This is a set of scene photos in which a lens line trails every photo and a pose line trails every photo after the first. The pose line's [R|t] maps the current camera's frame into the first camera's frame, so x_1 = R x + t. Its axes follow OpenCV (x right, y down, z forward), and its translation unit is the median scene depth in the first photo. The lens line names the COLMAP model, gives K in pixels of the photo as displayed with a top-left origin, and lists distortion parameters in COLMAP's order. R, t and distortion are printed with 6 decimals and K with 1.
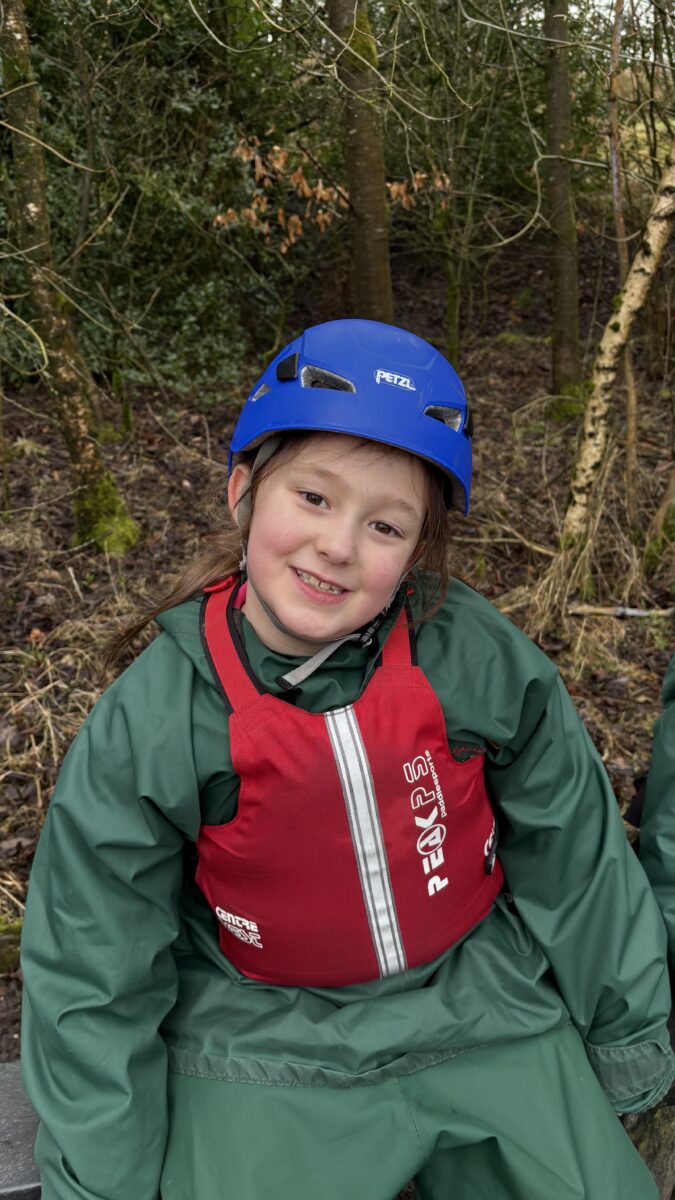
lens RADIAL K [[909.0, 0, 337.5], [0, 909.0, 600.0], [0, 0, 1]] dist [-0.005439, 0.008174]
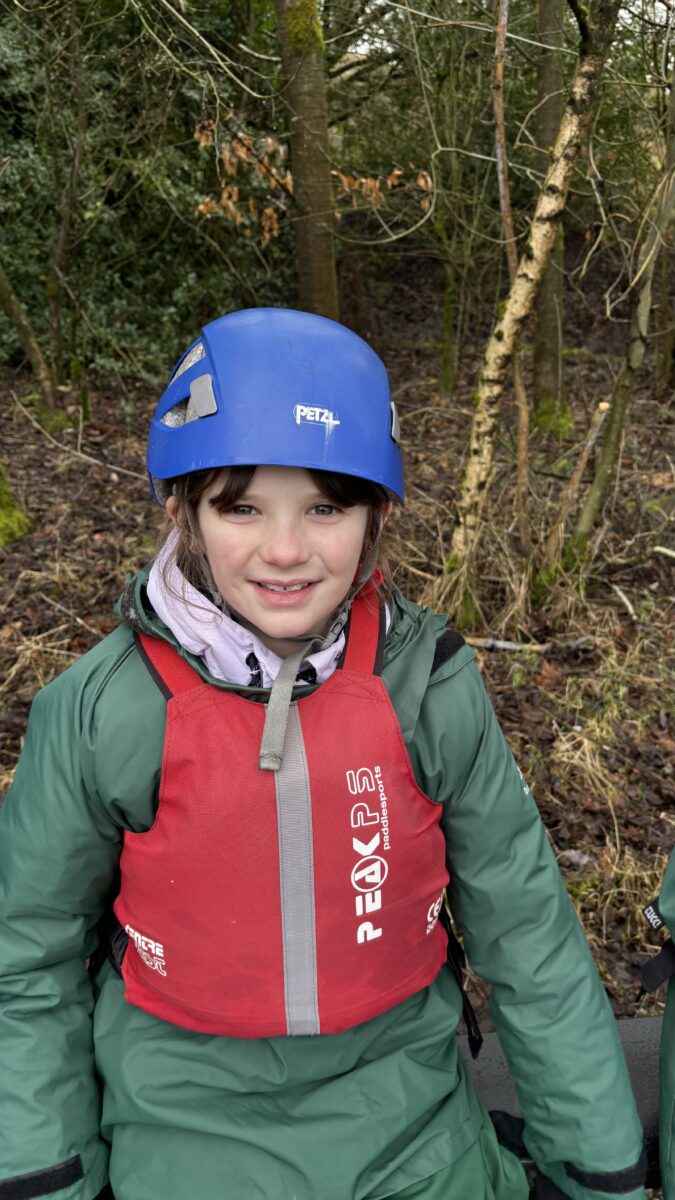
lens RADIAL K [[916.7, 0, 337.5], [0, 916.7, 600.0], [0, 0, 1]] dist [0.082349, -0.209946]
pose [[0.997157, 0.067901, -0.032660, 0.179519], [-0.068137, 0.997657, -0.006170, -0.014863], [0.032165, 0.008378, 0.999447, 0.055637]]
